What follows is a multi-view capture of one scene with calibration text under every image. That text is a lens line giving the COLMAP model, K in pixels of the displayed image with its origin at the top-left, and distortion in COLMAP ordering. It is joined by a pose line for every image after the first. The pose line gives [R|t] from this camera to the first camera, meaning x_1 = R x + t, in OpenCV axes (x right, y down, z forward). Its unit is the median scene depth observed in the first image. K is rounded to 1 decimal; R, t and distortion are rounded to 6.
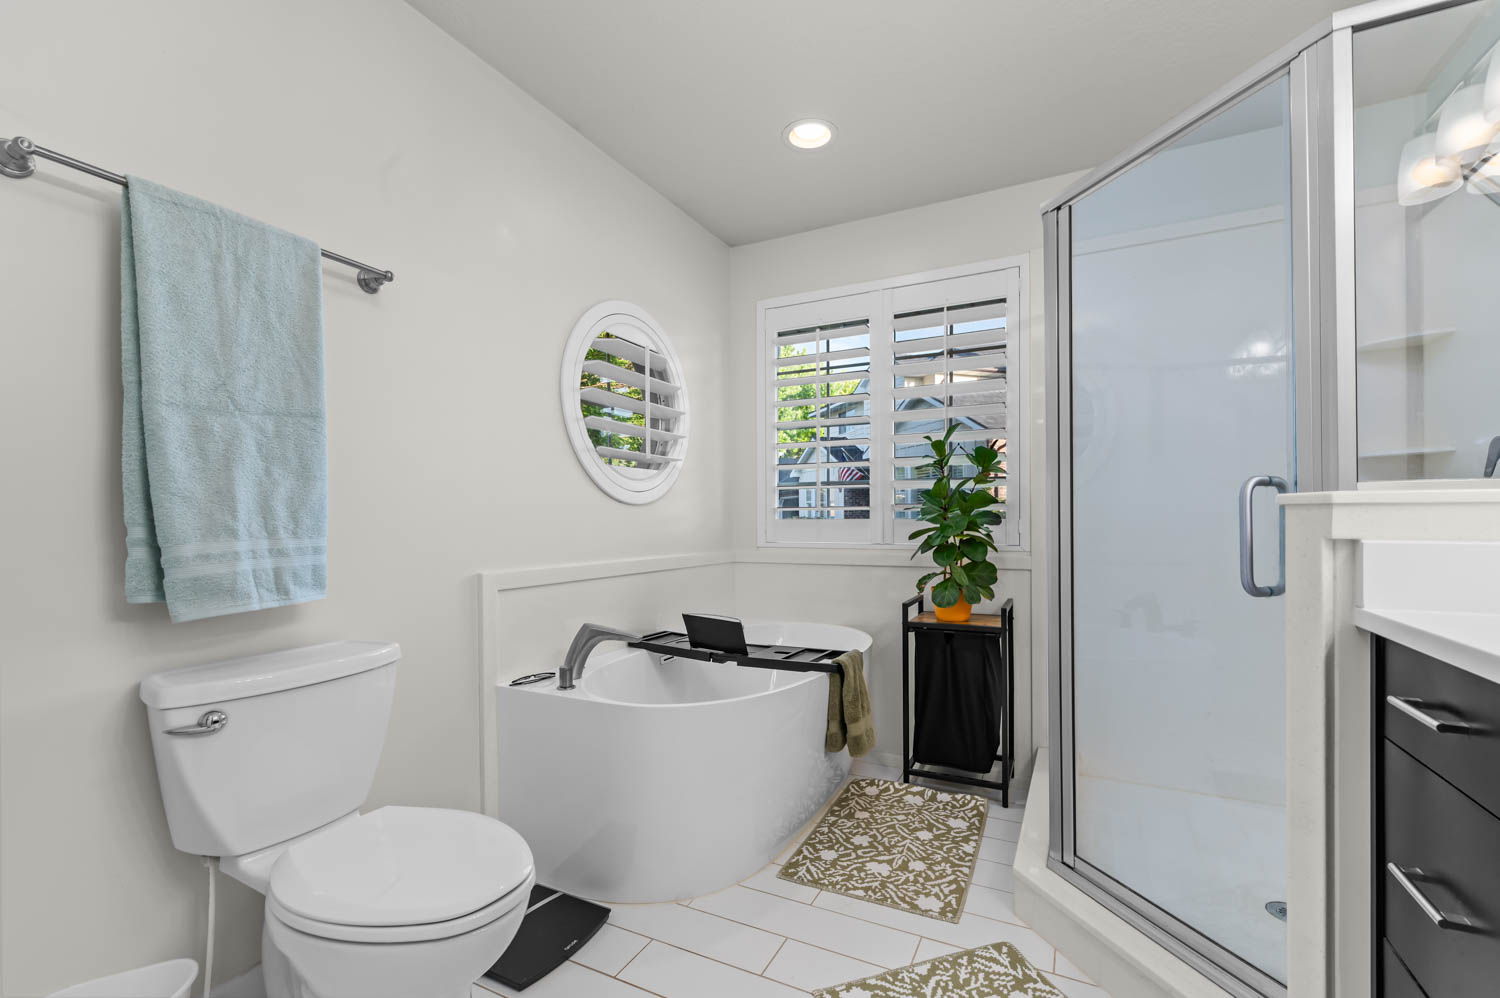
lens RADIAL K [[655.1, 0, 771.3], [0, 655.1, 526.7], [0, 0, 1]] dist [0.007055, -0.002159]
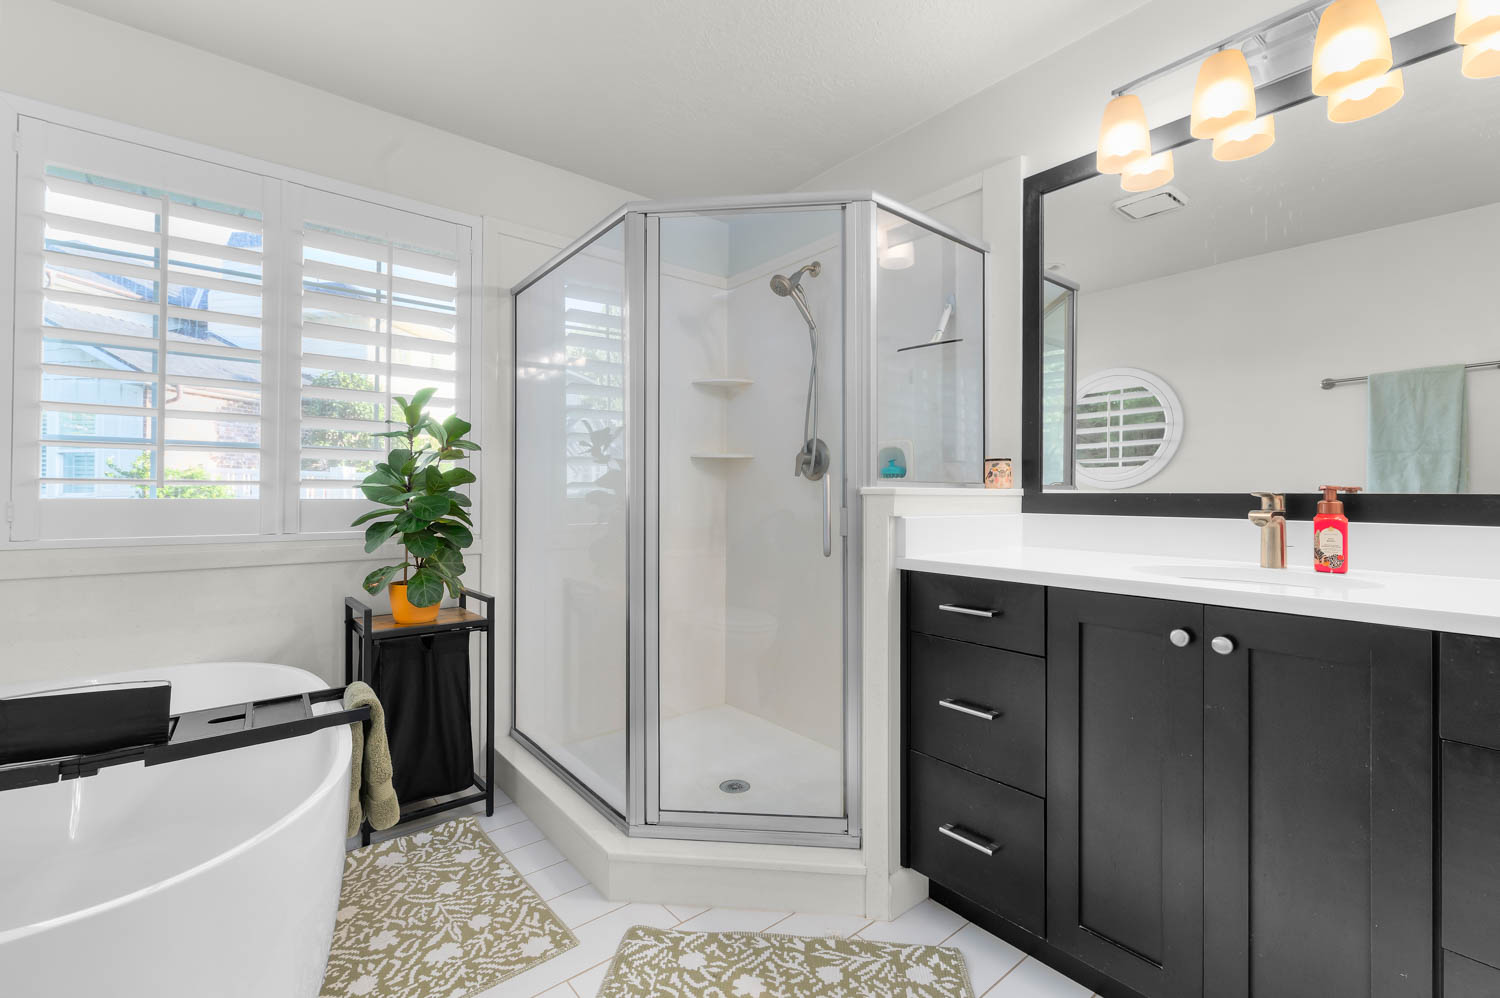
lens RADIAL K [[655.1, 0, 755.3], [0, 655.1, 491.2], [0, 0, 1]] dist [0.007055, -0.002159]
pose [[0.407487, 0.011405, 0.913140, -0.397494], [0.004522, 0.999885, -0.014507, -0.011111], [-0.913200, 0.010041, 0.407388, 0.341838]]
